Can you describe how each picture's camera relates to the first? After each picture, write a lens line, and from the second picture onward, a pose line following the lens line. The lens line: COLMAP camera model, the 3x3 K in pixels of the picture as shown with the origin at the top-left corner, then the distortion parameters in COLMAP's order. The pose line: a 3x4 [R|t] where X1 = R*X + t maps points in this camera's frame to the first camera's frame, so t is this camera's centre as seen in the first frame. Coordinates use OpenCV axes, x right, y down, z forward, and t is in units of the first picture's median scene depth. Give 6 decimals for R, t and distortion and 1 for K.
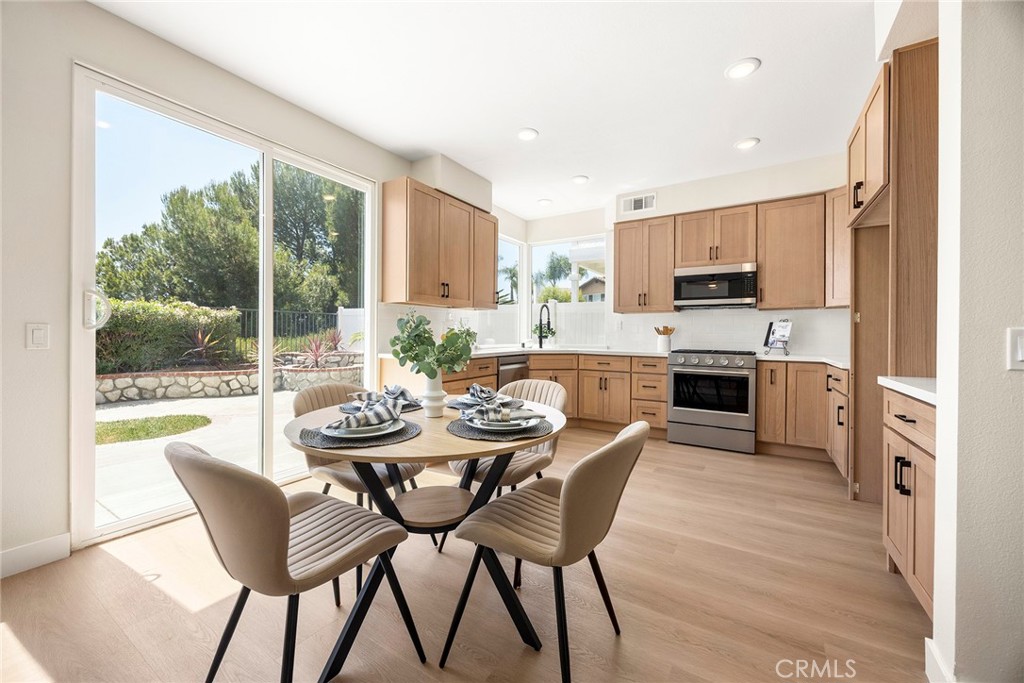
lens RADIAL K [[394.5, 0, 511.4], [0, 394.5, 335.1], [0, 0, 1]] dist [-0.001385, 0.000037]
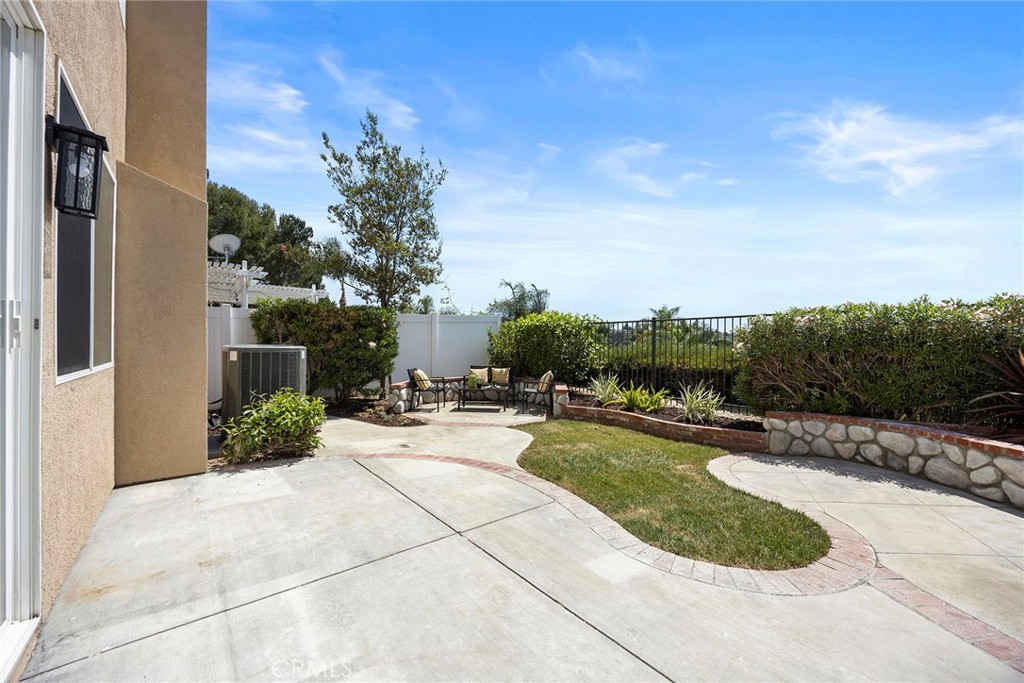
lens RADIAL K [[394.5, 0, 511.4], [0, 394.5, 335.1], [0, 0, 1]] dist [-0.001385, 0.000037]
pose [[-0.316930, -0.032562, -0.947890, -0.311029], [-0.009215, 0.999469, -0.031253, -0.019280], [0.948404, -0.001170, -0.317061, 1.050853]]
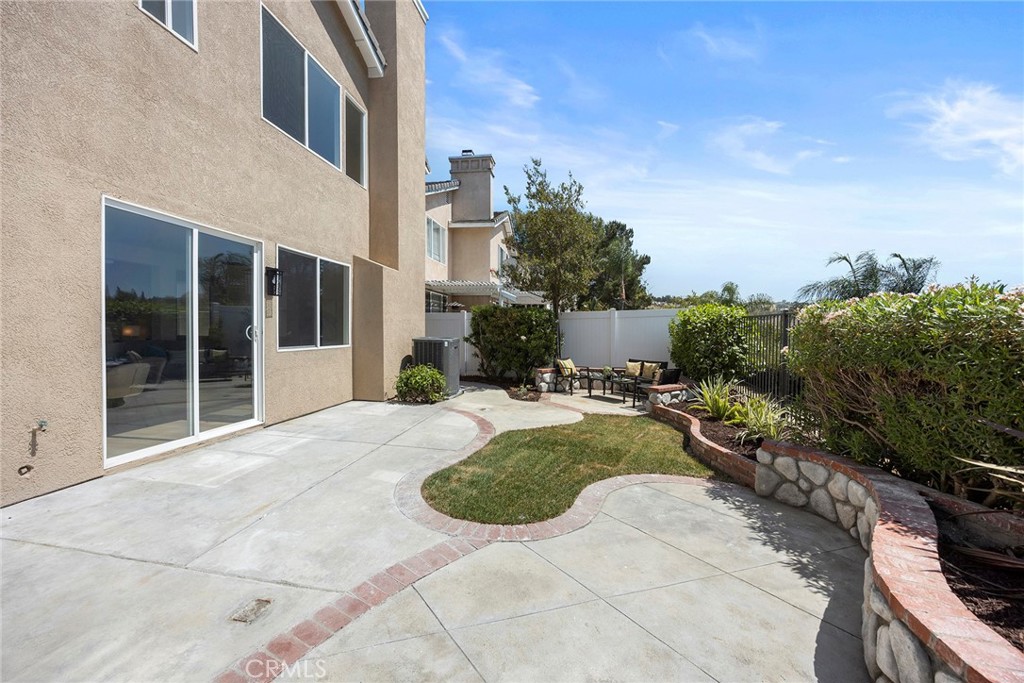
lens RADIAL K [[386.7, 0, 494.4], [0, 386.7, 334.1], [0, 0, 1]] dist [-0.023629, 0.000035]
pose [[-0.934486, -0.017952, -0.355548, -0.774544], [-0.022341, 0.999716, 0.008242, -0.060260], [0.355299, 0.015645, -0.934622, 1.928334]]
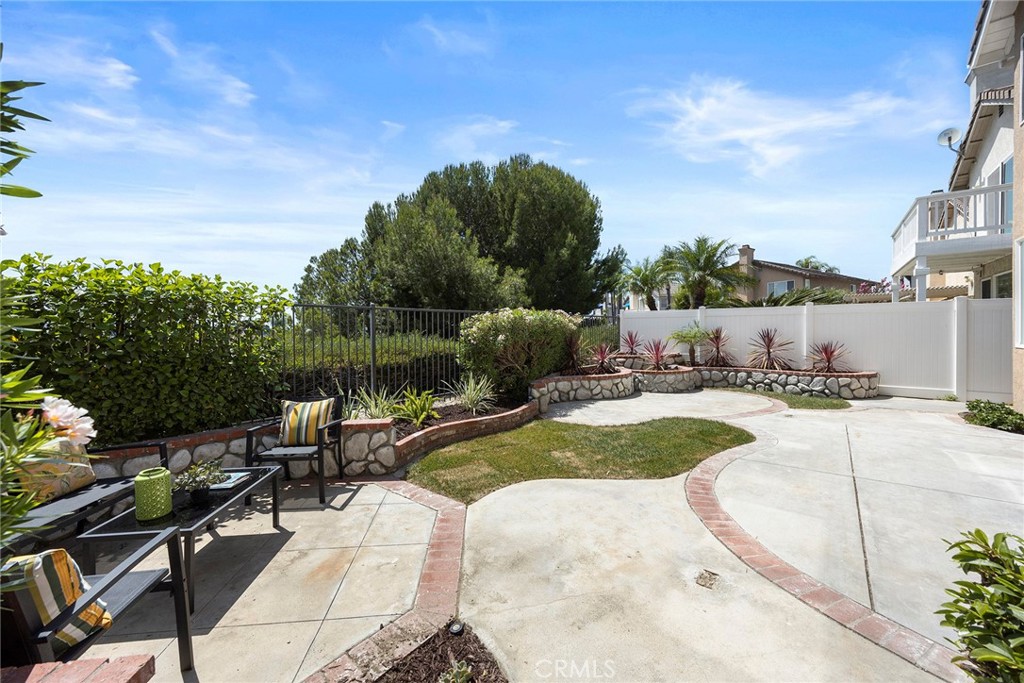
lens RADIAL K [[390.6, 0, 512.6], [0, 390.6, 336.8], [0, 0, 1]] dist [-0.000833, -0.000190]
pose [[0.991564, -0.020946, -0.127913, -1.494042], [0.023064, 0.999620, 0.015105, -0.057797], [0.127548, -0.017928, 0.991670, -0.144481]]
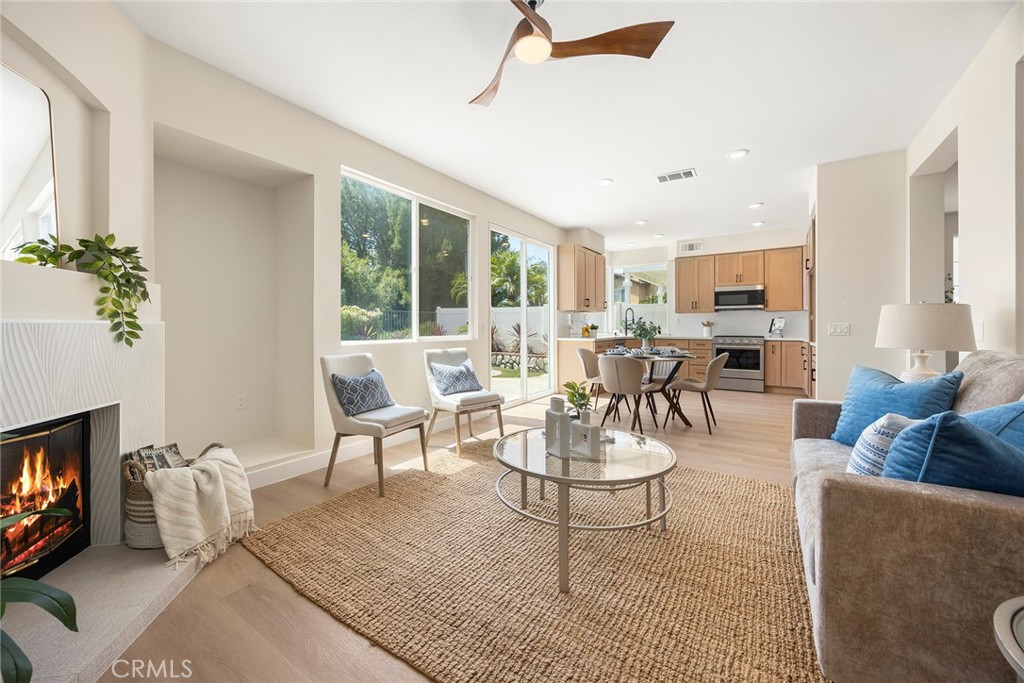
lens RADIAL K [[396.8, 0, 511.6], [0, 396.8, 327.3], [0, 0, 1]] dist [-0.001041, -0.000052]
pose [[0.999749, -0.008939, -0.020541, -0.427691], [0.008896, 0.999958, -0.002176, -0.001453], [0.020559, 0.001993, 0.999787, -0.721962]]
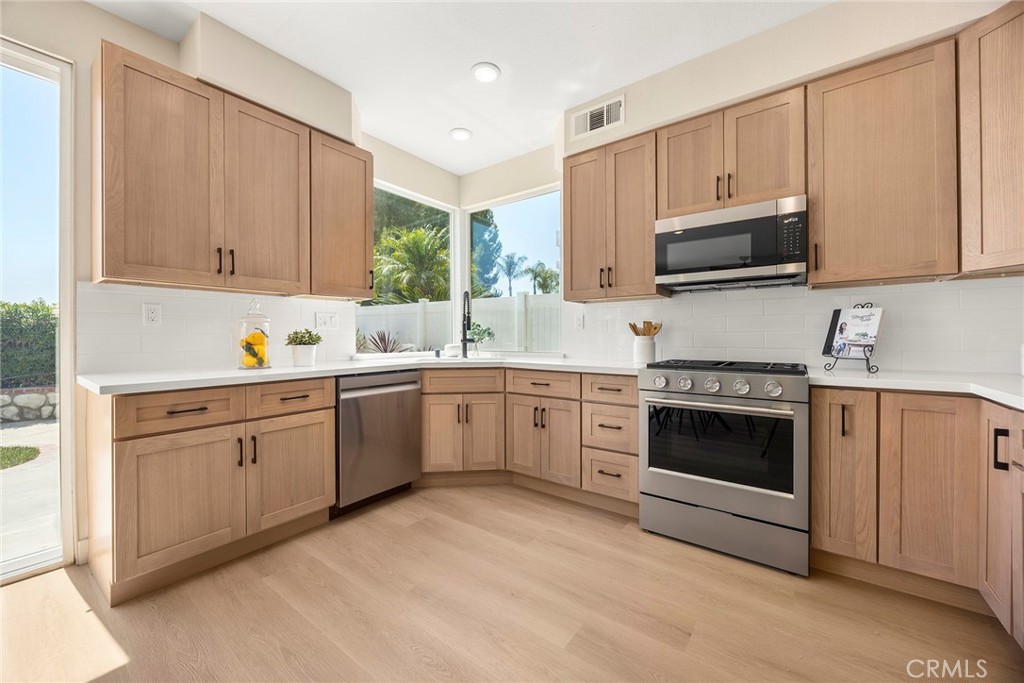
lens RADIAL K [[390.6, 0, 512.6], [0, 390.6, 336.8], [0, 0, 1]] dist [-0.000833, -0.000190]
pose [[0.996506, -0.011159, -0.082771, 0.259335], [0.011018, 0.999937, -0.002163, 0.000429], [0.082790, 0.001243, 0.996566, 0.427470]]
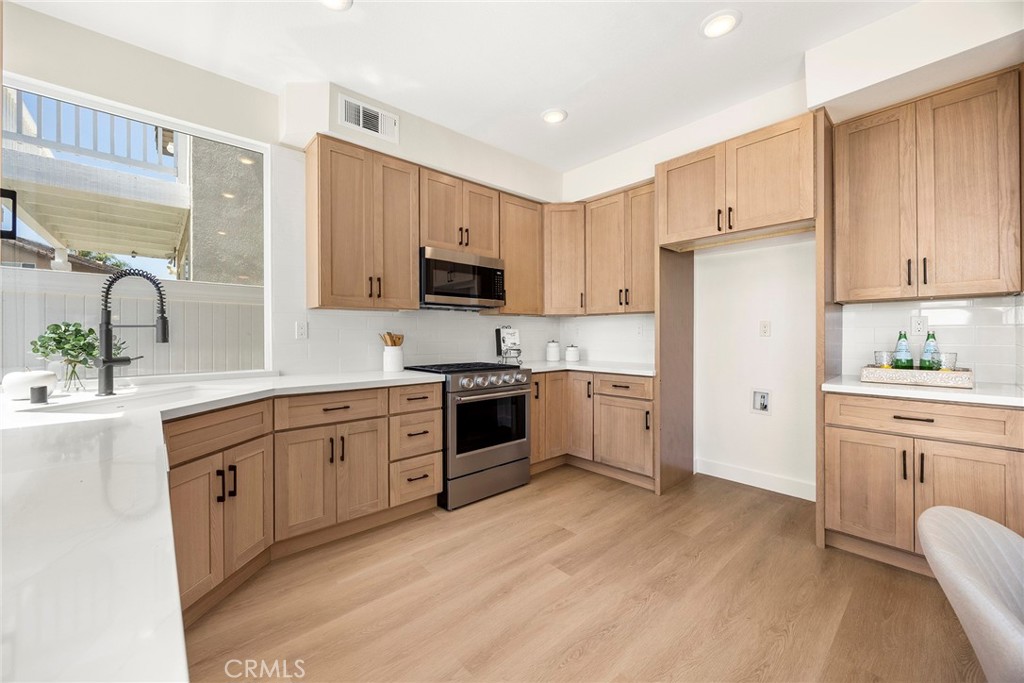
lens RADIAL K [[394.5, 0, 511.4], [0, 394.5, 335.1], [0, 0, 1]] dist [-0.001385, 0.000037]
pose [[0.279998, -0.009262, 0.959956, -0.191370], [0.005348, 0.999953, 0.008088, -0.024324], [-0.959986, 0.002869, 0.280034, 0.697202]]
